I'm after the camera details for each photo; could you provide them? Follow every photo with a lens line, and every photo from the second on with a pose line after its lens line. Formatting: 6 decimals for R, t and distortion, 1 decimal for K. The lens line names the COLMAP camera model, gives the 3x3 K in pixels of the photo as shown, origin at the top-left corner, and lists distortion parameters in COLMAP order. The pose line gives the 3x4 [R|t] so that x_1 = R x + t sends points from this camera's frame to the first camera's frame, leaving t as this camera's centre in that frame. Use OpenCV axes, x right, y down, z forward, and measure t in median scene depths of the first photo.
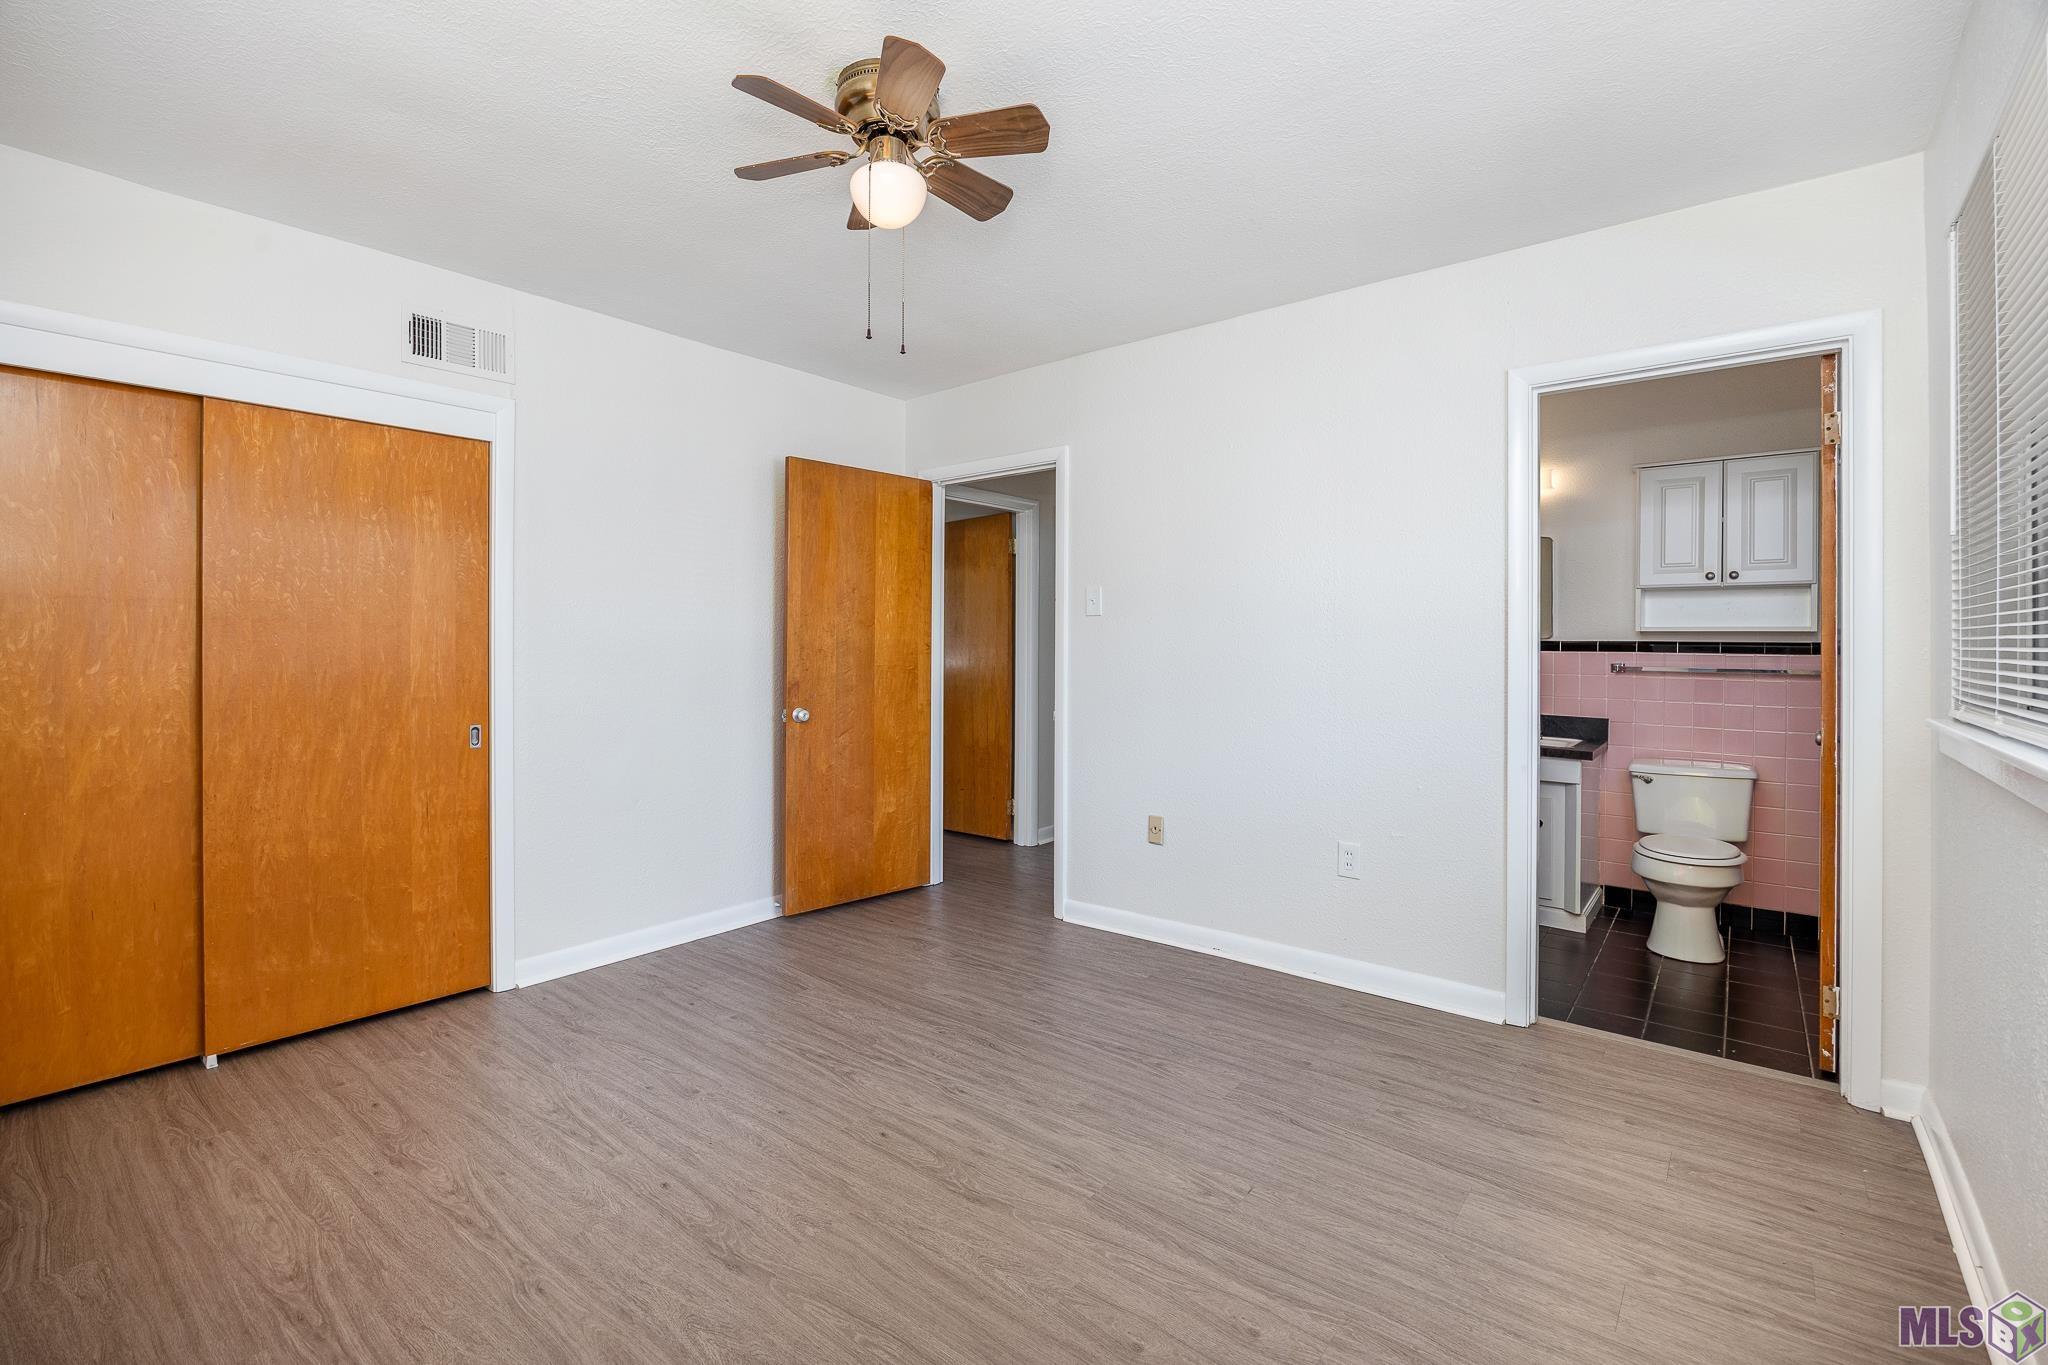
lens RADIAL K [[917.1, 0, 1022.2], [0, 917.1, 666.5], [0, 0, 1]] dist [0.000043, 0.000028]
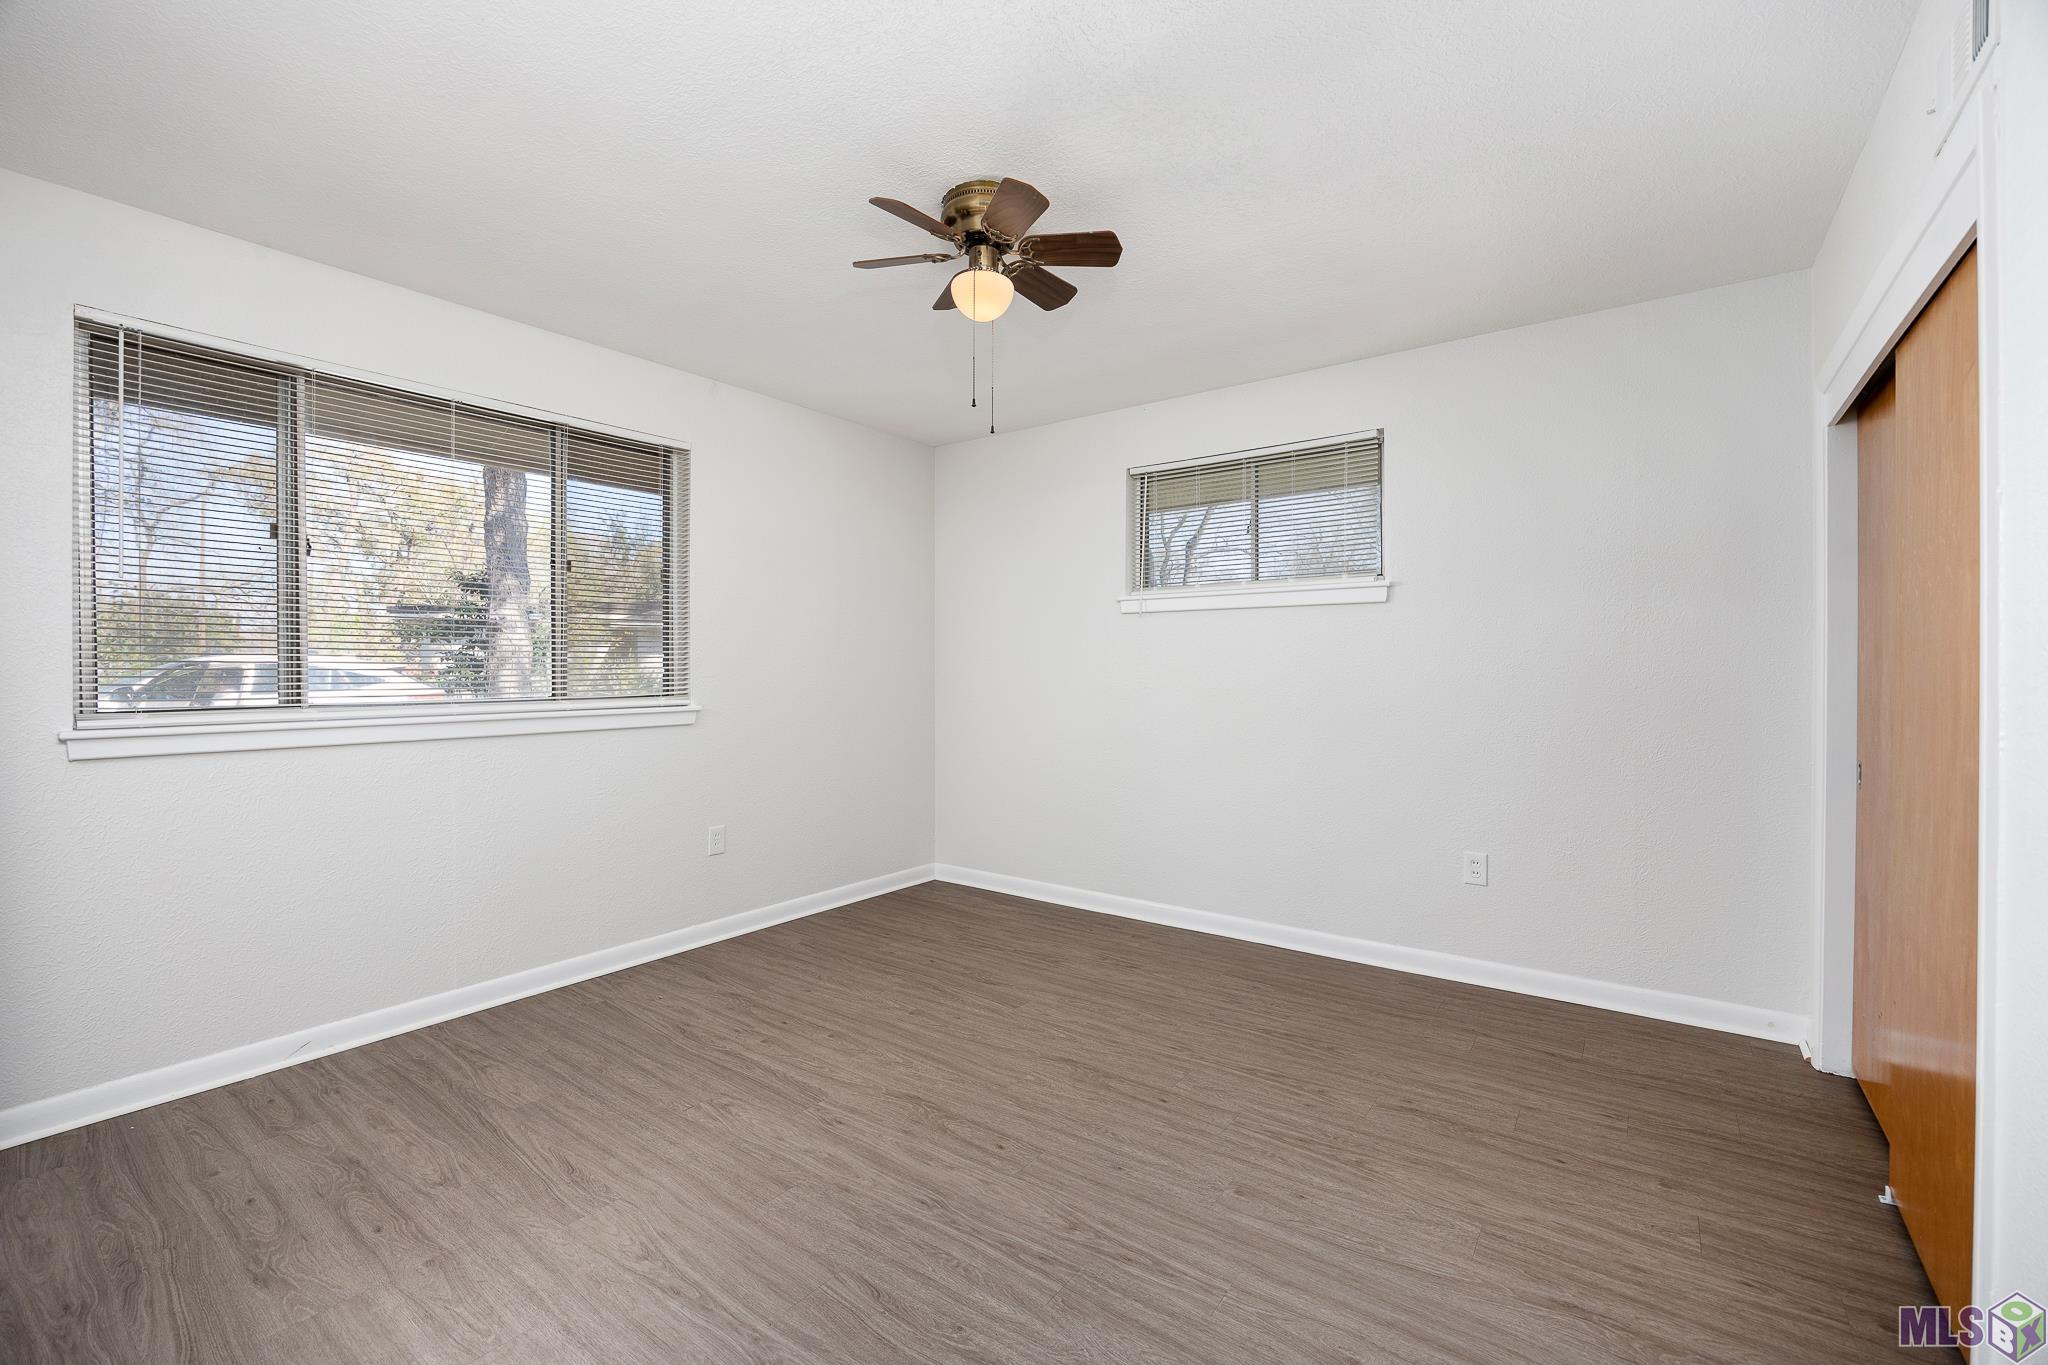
lens RADIAL K [[880.7, 0, 1027.0], [0, 880.7, 672.9], [0, 0, 1]] dist [0.001575, 0.000089]
pose [[-0.998651, 0.004845, -0.051702, -0.130859], [0.003553, 0.999680, 0.025052, -0.040016], [0.051807, 0.024835, -0.998348, 1.940288]]
